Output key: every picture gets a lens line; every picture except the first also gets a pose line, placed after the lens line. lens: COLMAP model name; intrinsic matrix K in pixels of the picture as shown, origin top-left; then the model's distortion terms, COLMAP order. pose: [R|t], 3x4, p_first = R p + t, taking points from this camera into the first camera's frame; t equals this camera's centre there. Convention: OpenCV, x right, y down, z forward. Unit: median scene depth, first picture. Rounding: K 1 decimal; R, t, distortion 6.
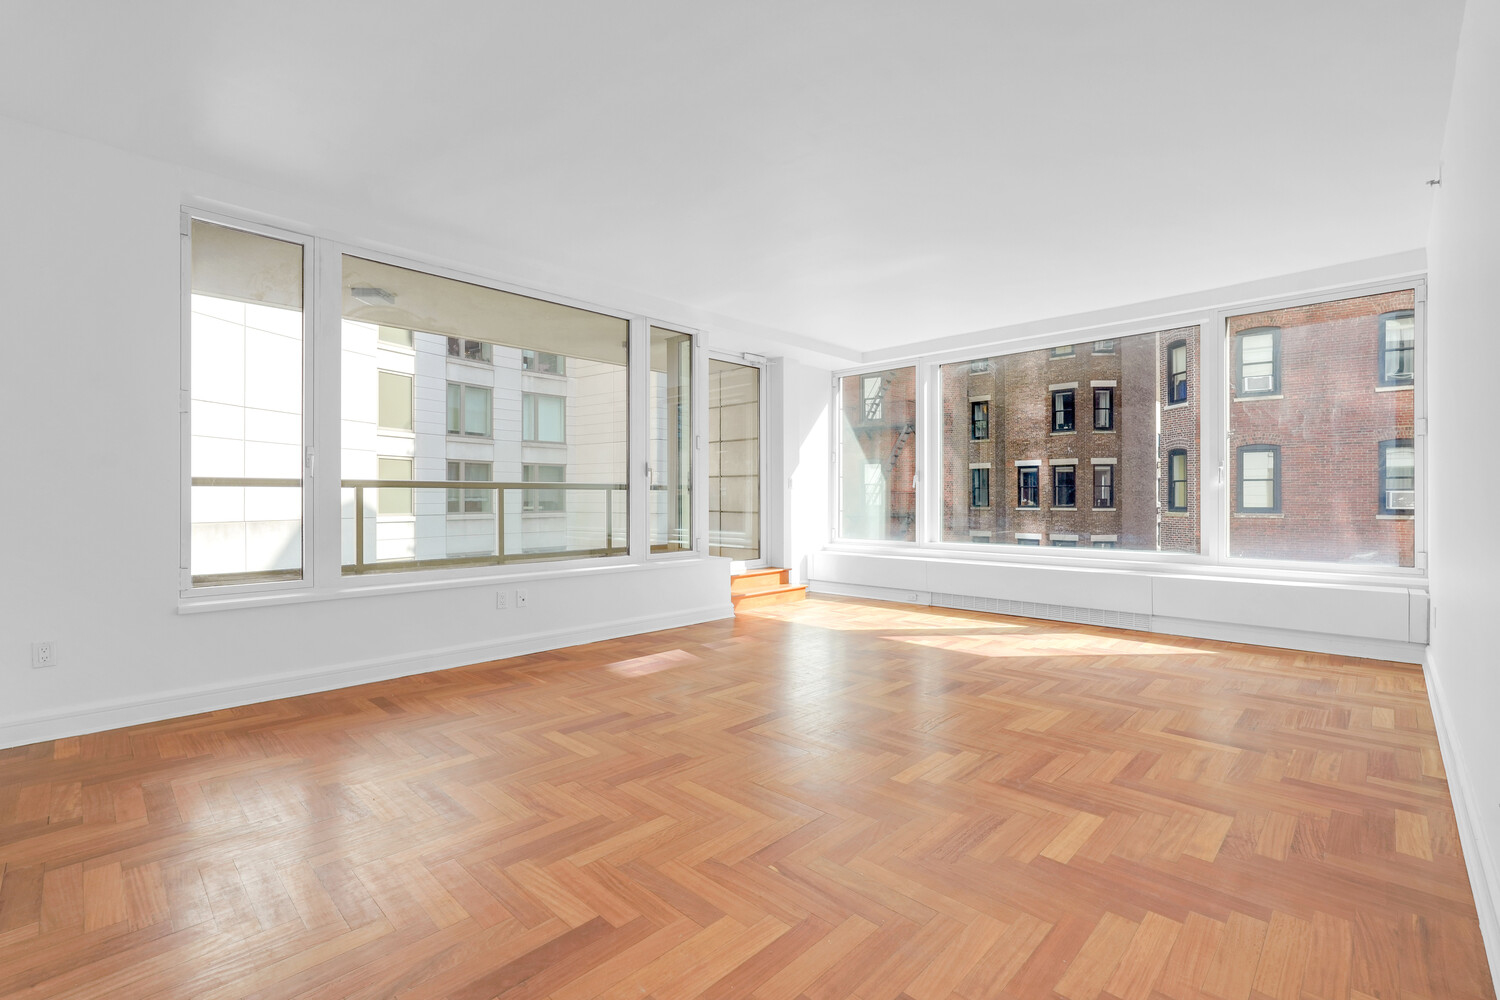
lens RADIAL K [[678.3, 0, 757.6], [0, 678.3, 496.8], [0, 0, 1]] dist [-0.003871, 0.004940]
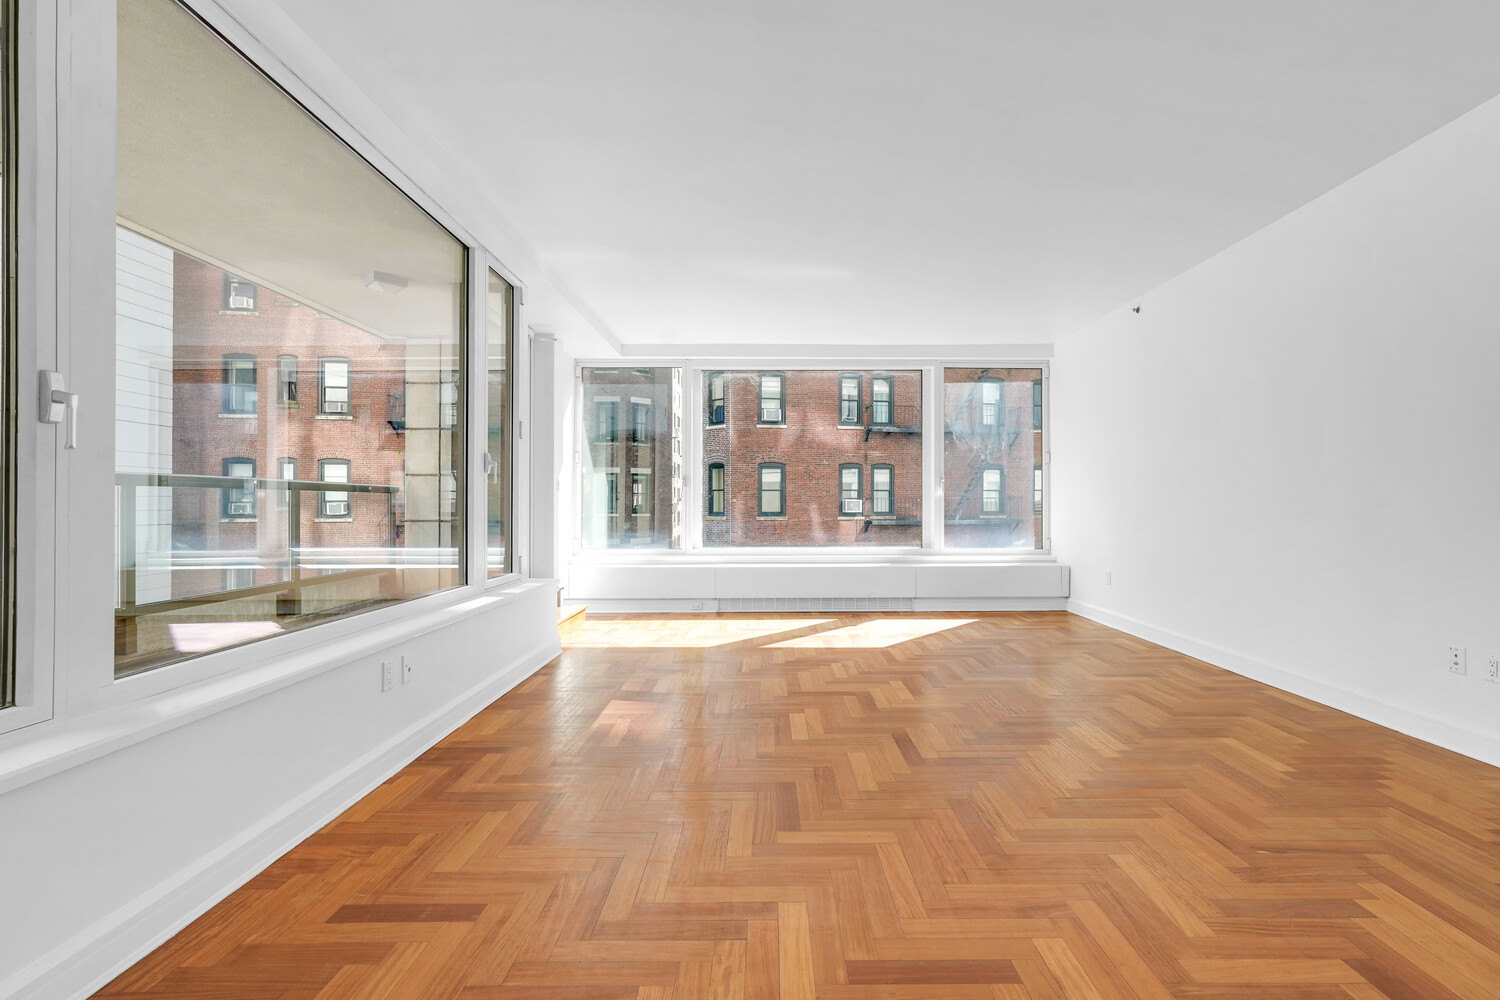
lens RADIAL K [[678.3, 0, 760.7], [0, 678.3, 501.1], [0, 0, 1]] dist [-0.003871, 0.004940]
pose [[0.703969, 0.004071, 0.710219, -0.559887], [-0.001401, 0.999990, -0.004343, 0.003208], [-0.710230, 0.002062, 0.703967, 0.355084]]
